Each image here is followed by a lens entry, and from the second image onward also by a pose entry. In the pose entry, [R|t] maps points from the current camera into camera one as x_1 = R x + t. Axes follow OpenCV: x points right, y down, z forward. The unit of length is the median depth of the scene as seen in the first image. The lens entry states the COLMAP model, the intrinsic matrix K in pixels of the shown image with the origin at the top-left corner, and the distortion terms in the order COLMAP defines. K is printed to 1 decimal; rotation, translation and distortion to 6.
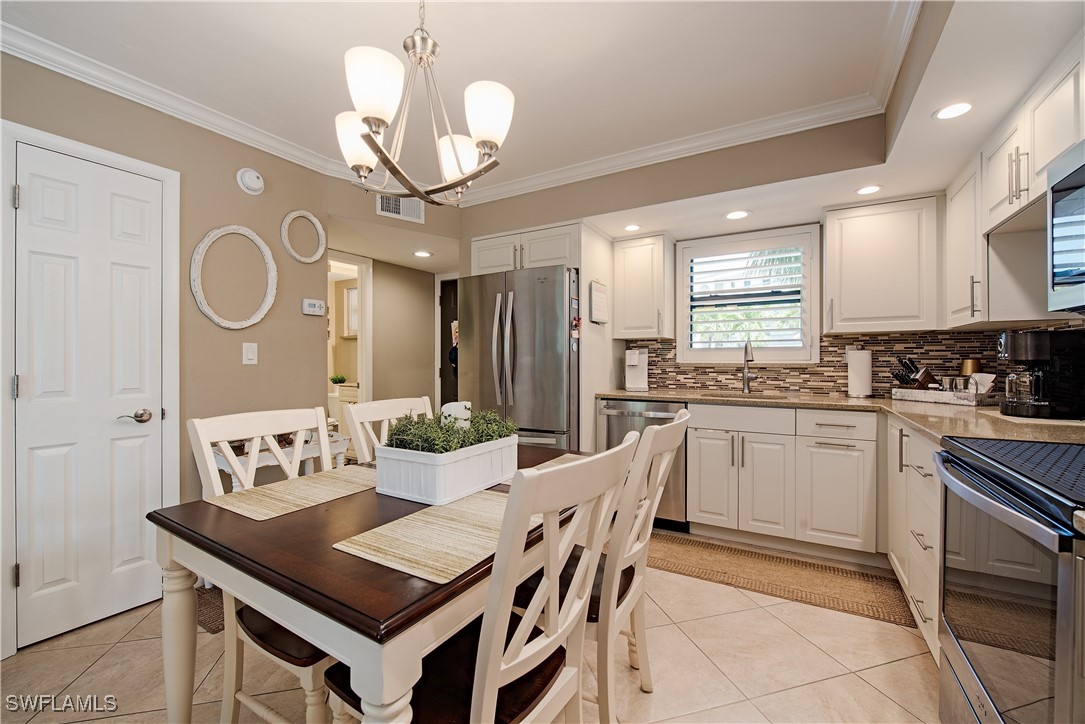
lens RADIAL K [[437.4, 0, 544.1], [0, 437.4, 359.5], [0, 0, 1]] dist [-0.011690, -0.000032]
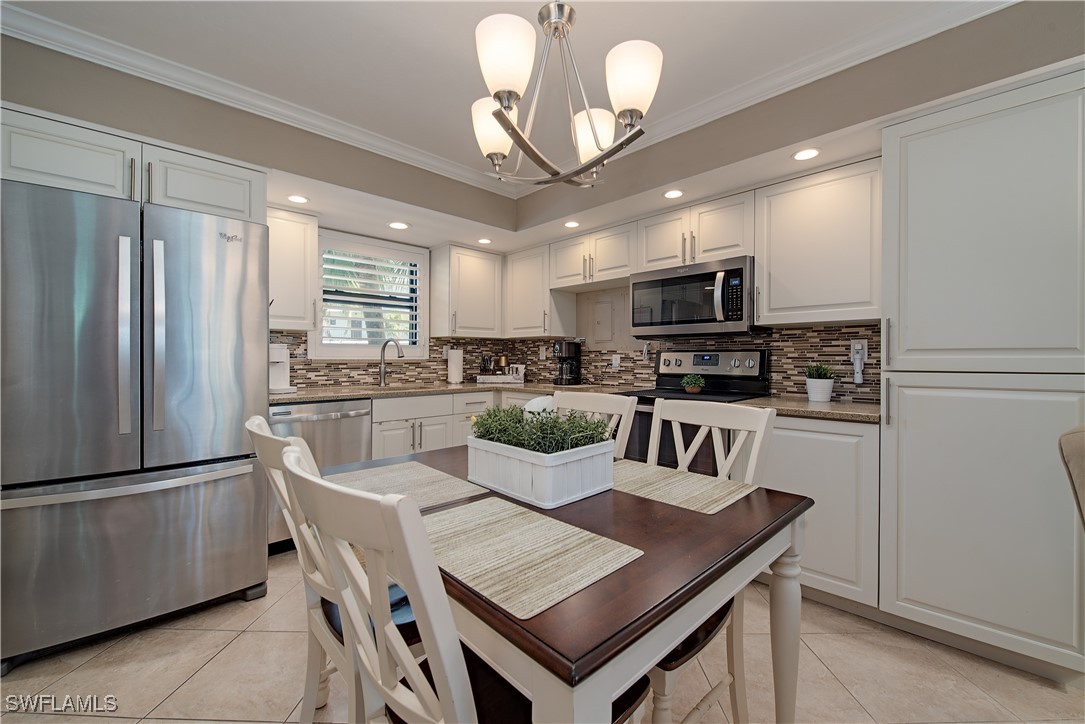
lens RADIAL K [[437.4, 0, 544.1], [0, 437.4, 359.5], [0, 0, 1]] dist [-0.011690, -0.000032]
pose [[0.261255, -0.002344, 0.965267, -0.532917], [-0.002894, 0.999991, 0.003212, 0.005002], [-0.965266, -0.003632, 0.261245, 0.350394]]
